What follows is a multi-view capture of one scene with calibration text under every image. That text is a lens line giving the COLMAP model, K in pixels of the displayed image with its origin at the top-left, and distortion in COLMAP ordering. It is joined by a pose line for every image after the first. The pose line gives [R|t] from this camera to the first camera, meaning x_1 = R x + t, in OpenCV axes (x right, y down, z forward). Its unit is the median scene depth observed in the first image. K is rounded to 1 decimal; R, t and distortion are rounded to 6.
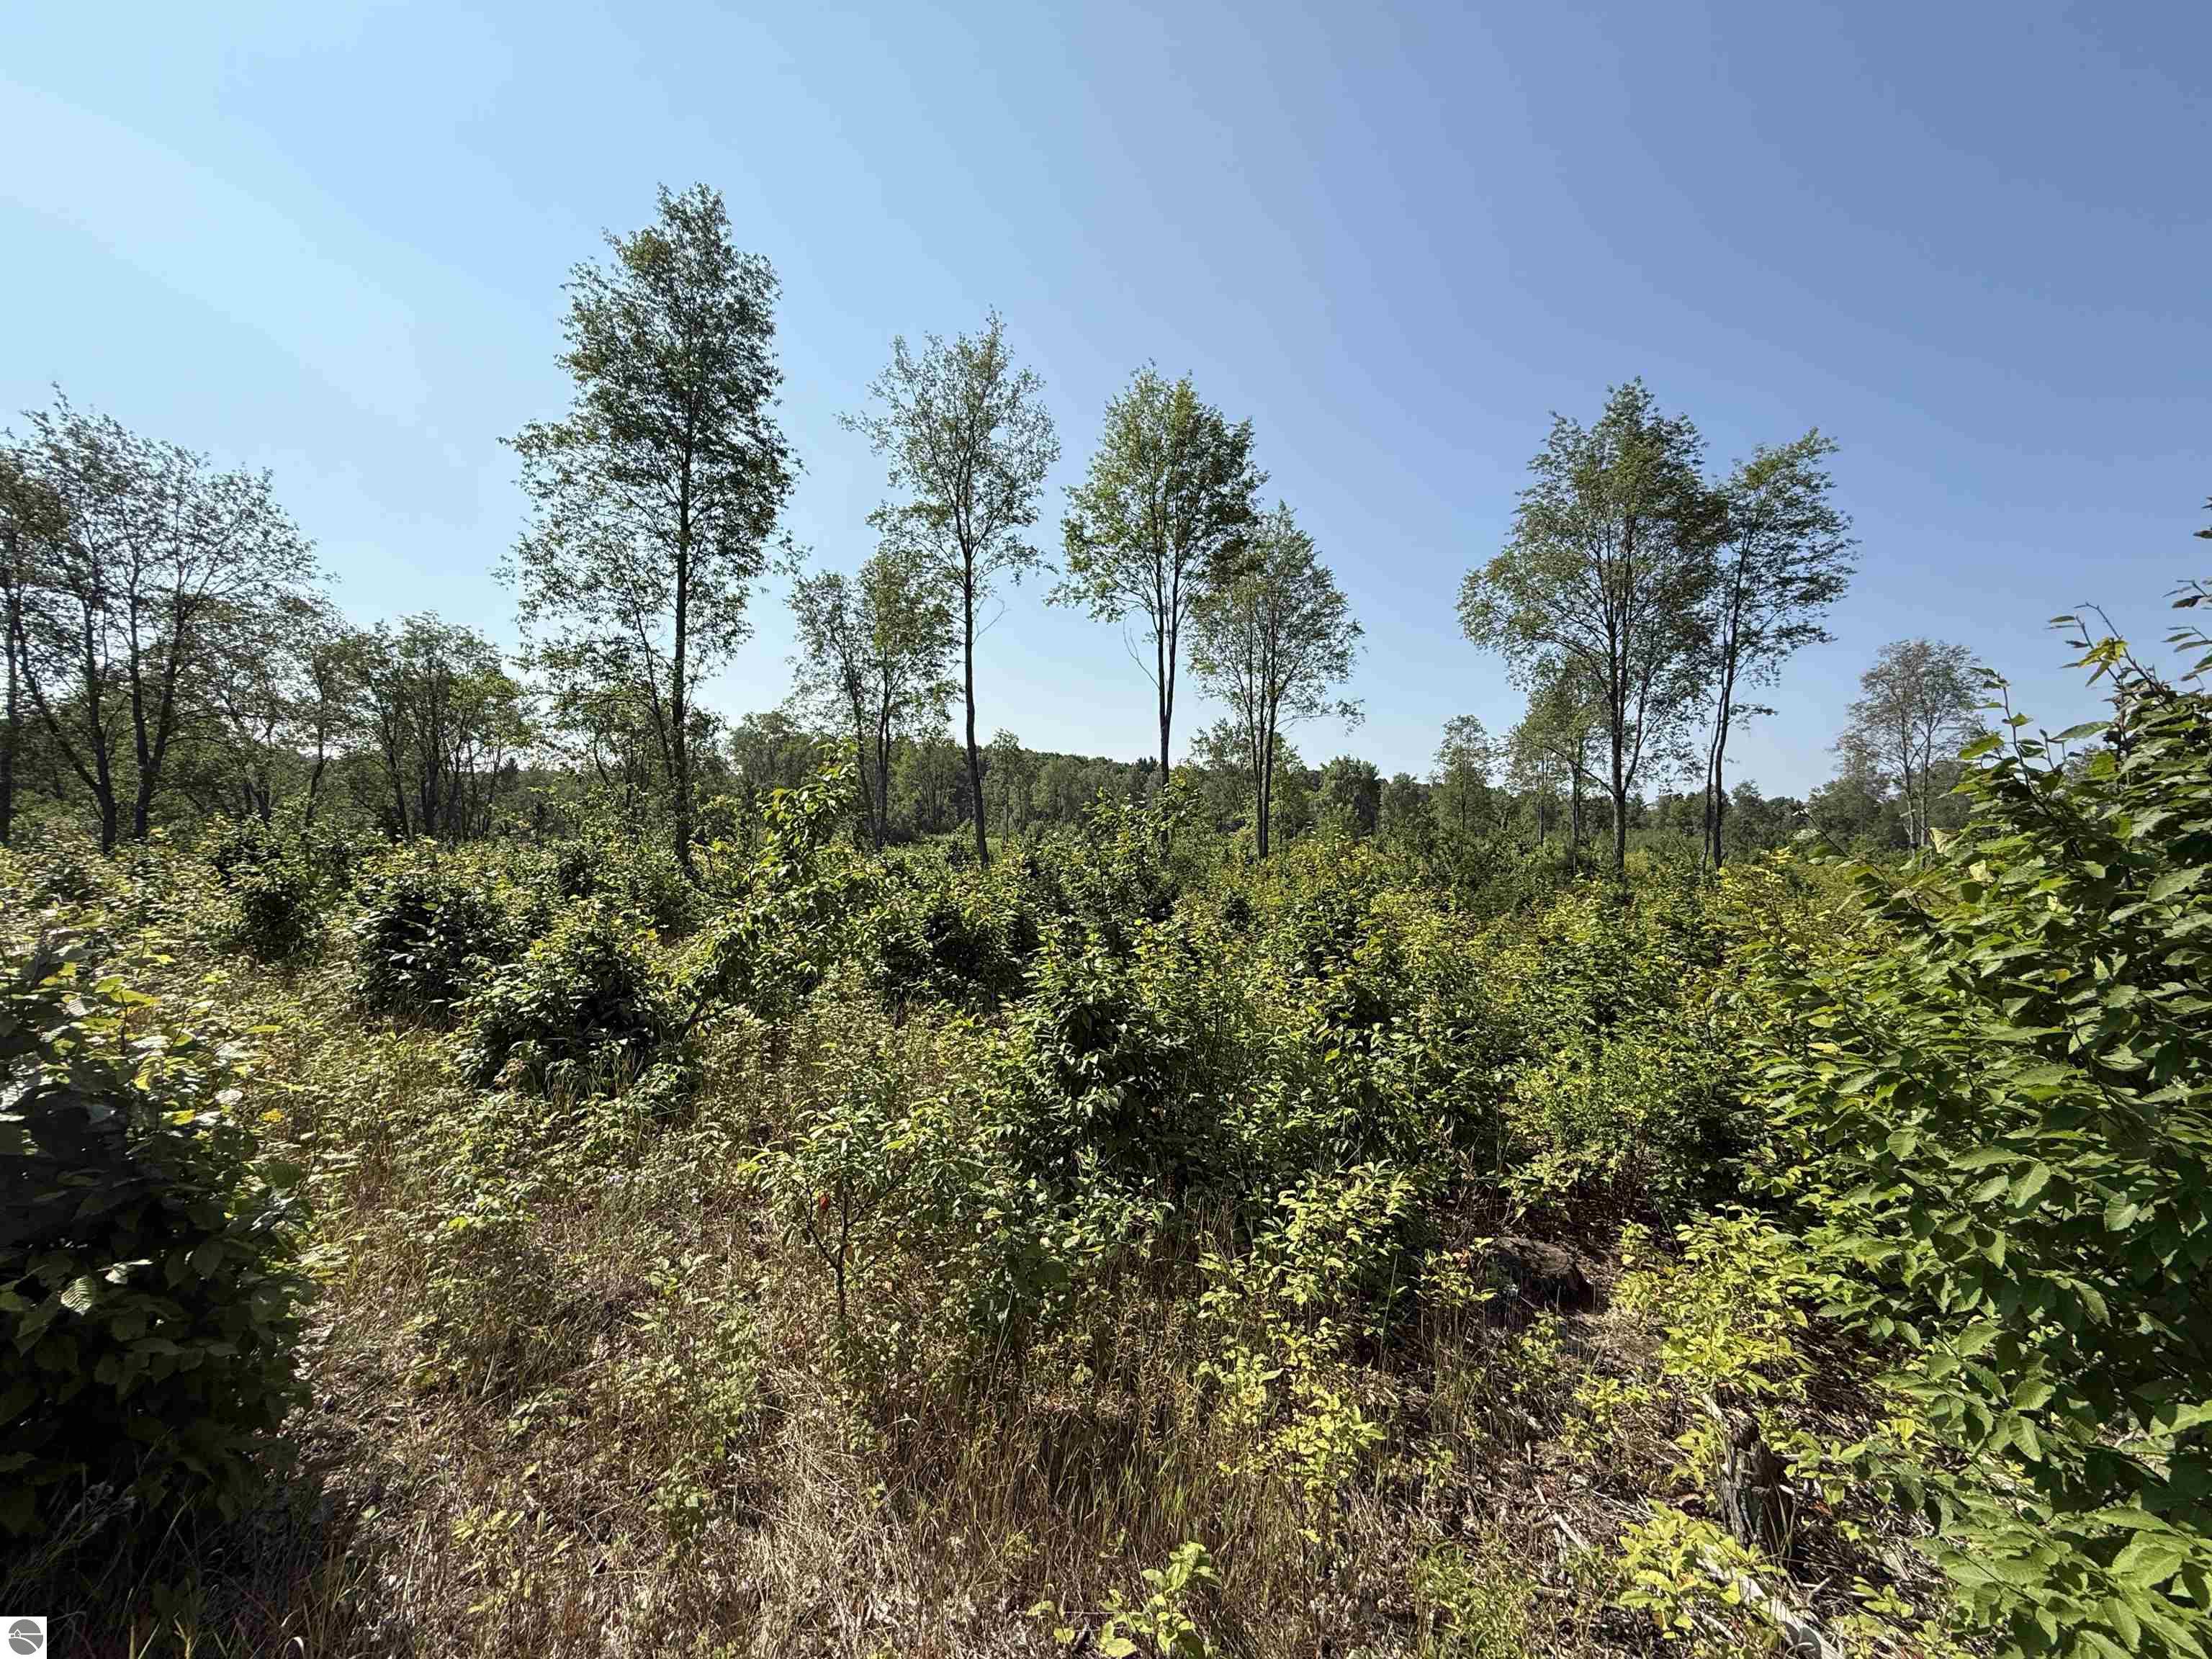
lens RADIAL K [[880.6, 0, 1099.8], [0, 880.6, 832.5], [0, 0, 1]] dist [0.001727, -0.000110]
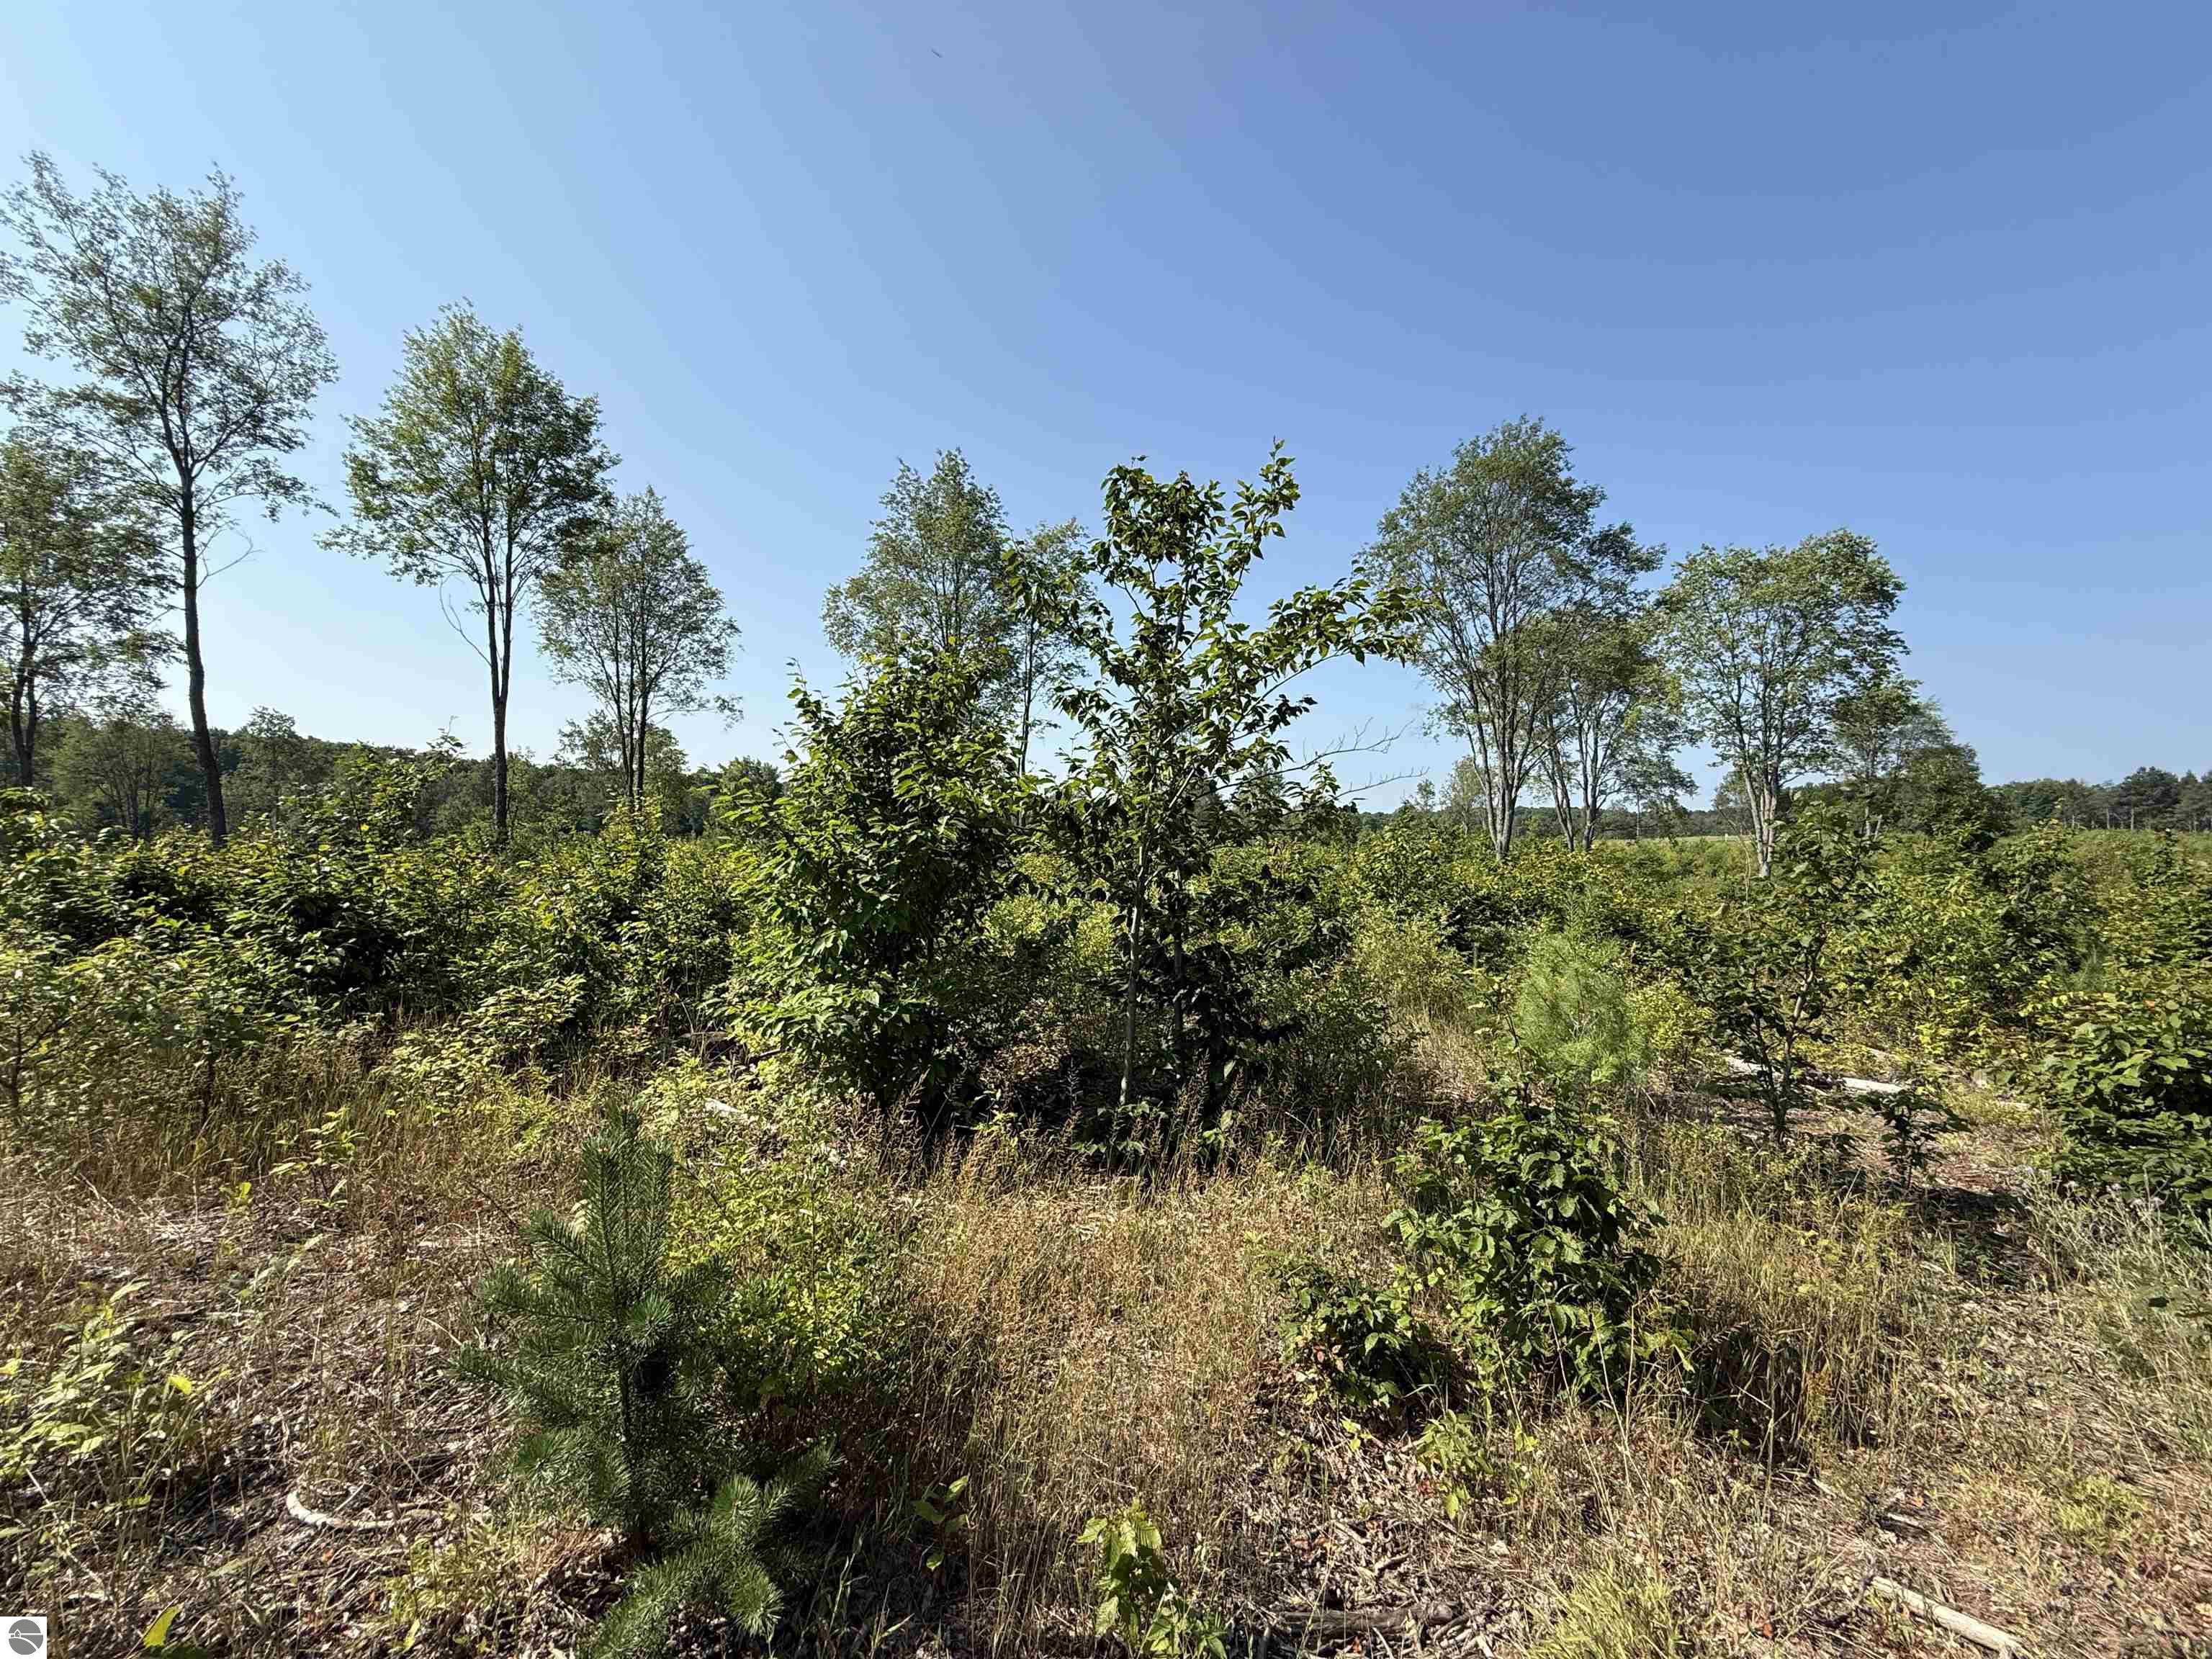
lens RADIAL K [[880.6, 0, 1099.8], [0, 880.6, 832.5], [0, 0, 1]] dist [0.001727, -0.000110]
pose [[0.800000, -0.023273, 0.599549, 0.020367], [0.026995, 0.999632, 0.002784, 0.021723], [-0.599393, 0.013958, 0.800333, -0.095778]]
